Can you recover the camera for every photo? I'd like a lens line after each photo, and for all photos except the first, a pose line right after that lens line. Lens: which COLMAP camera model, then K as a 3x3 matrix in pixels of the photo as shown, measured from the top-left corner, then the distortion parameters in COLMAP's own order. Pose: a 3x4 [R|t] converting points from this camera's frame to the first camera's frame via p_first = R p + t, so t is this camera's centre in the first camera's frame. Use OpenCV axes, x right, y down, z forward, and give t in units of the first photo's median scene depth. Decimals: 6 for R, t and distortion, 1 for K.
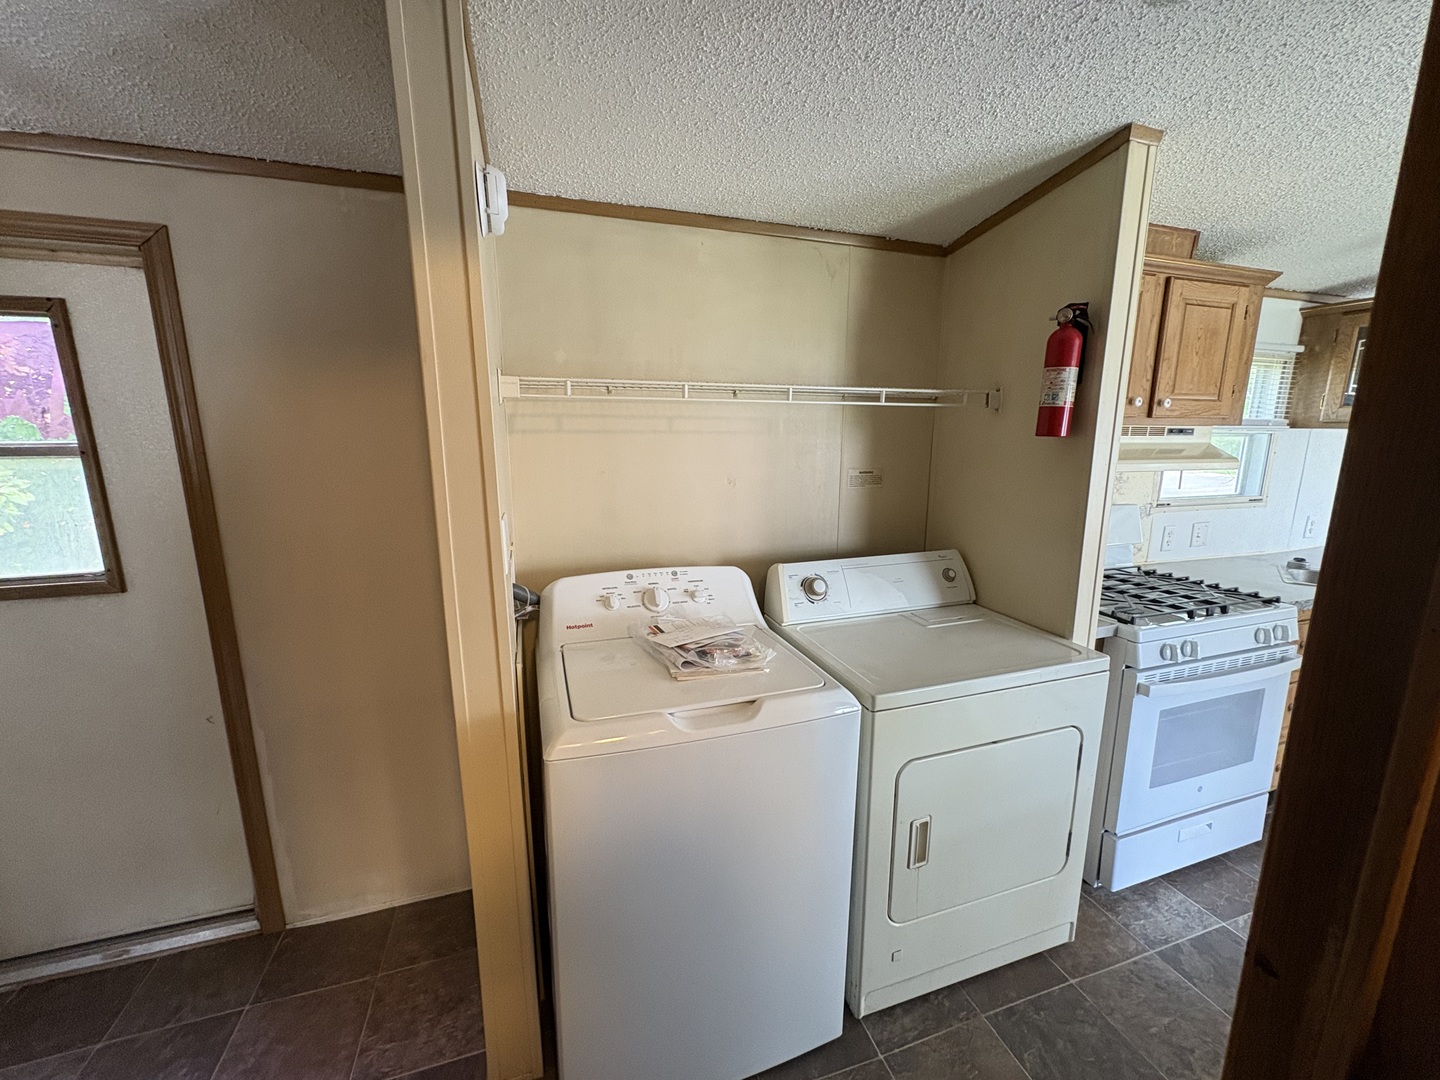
lens RADIAL K [[571.7, 0, 720.0], [0, 571.7, 540.0], [0, 0, 1]] dist [0.000648, -0.000025]
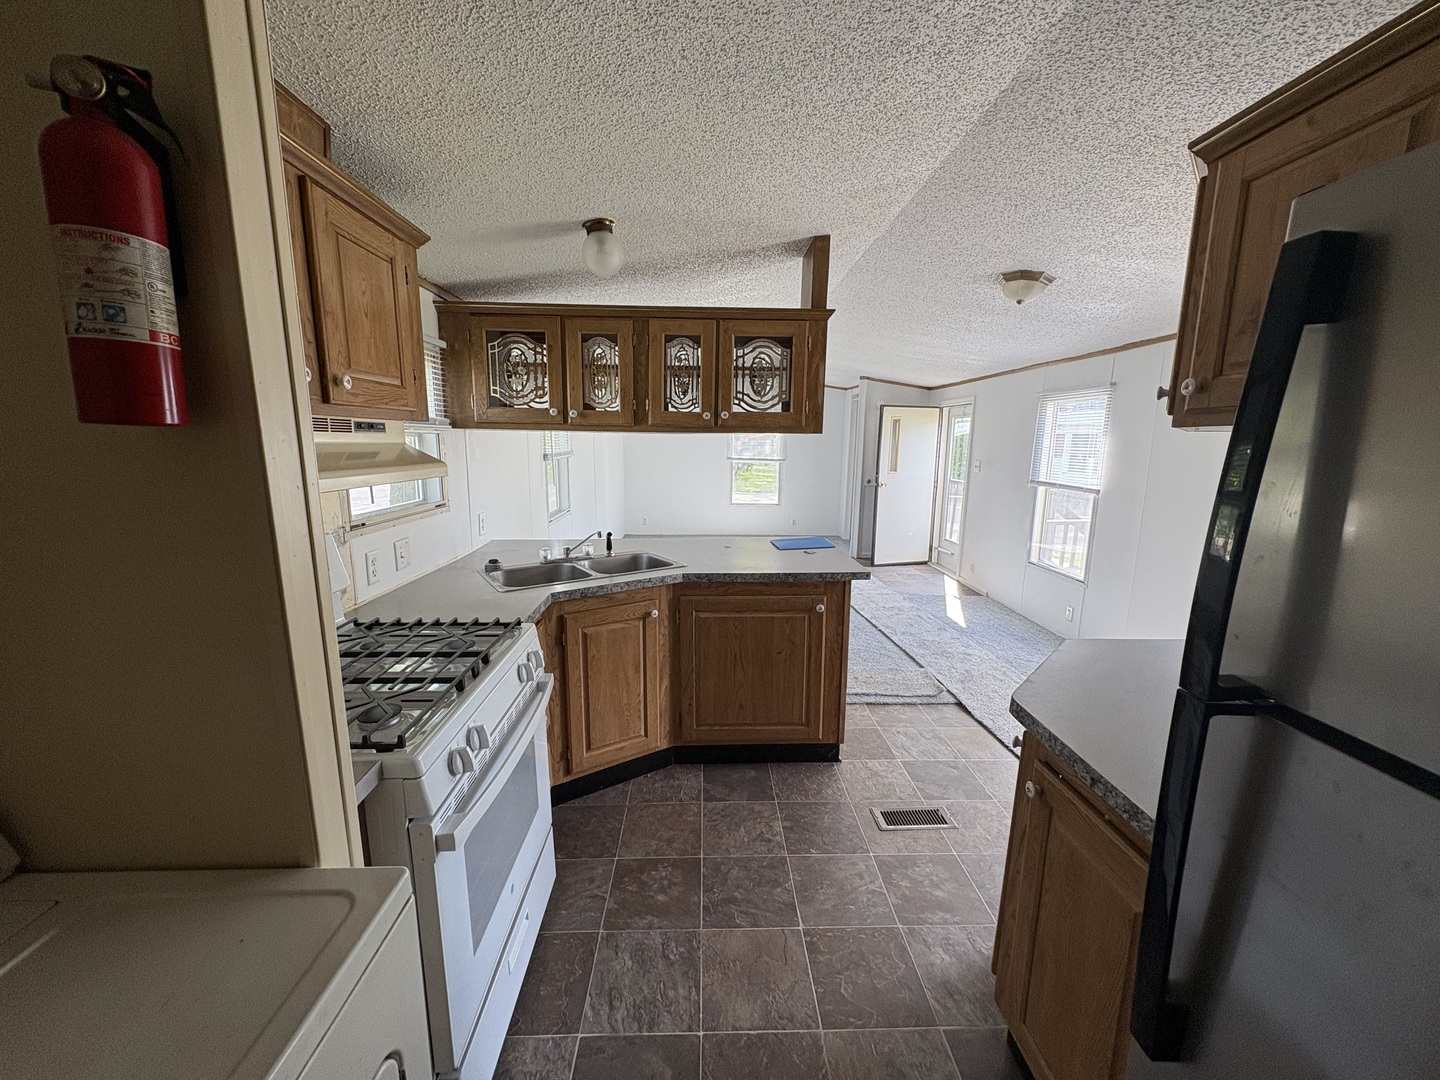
lens RADIAL K [[571.7, 0, 720.0], [0, 571.7, 540.0], [0, 0, 1]] dist [0.000648, -0.000025]
pose [[0.280448, -0.165139, 0.945557, 0.252811], [0.170222, 0.978032, 0.120324, -0.068962], [-0.944655, 0.127210, 0.302397, 0.422217]]
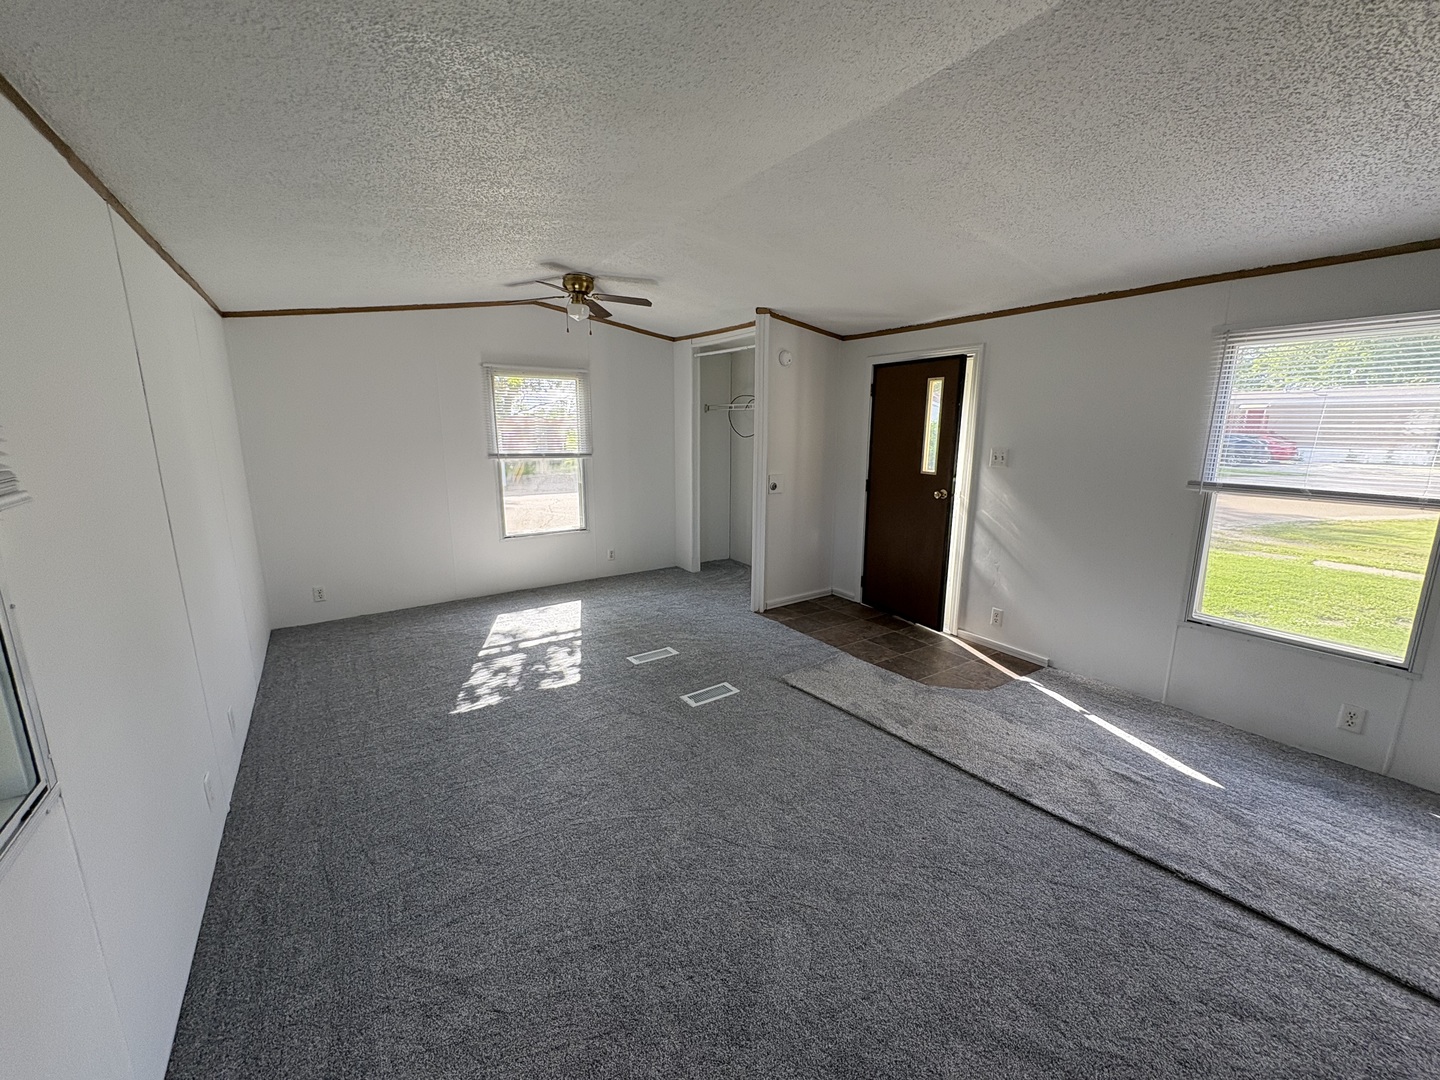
lens RADIAL K [[571.7, 0, 720.0], [0, 571.7, 540.0], [0, 0, 1]] dist [0.000648, -0.000025]
pose [[-0.273289, -0.194933, 0.941974, 1.147521], [0.184685, 0.950401, 0.250259, -0.155049], [-0.944036, 0.242361, -0.223733, 0.903411]]
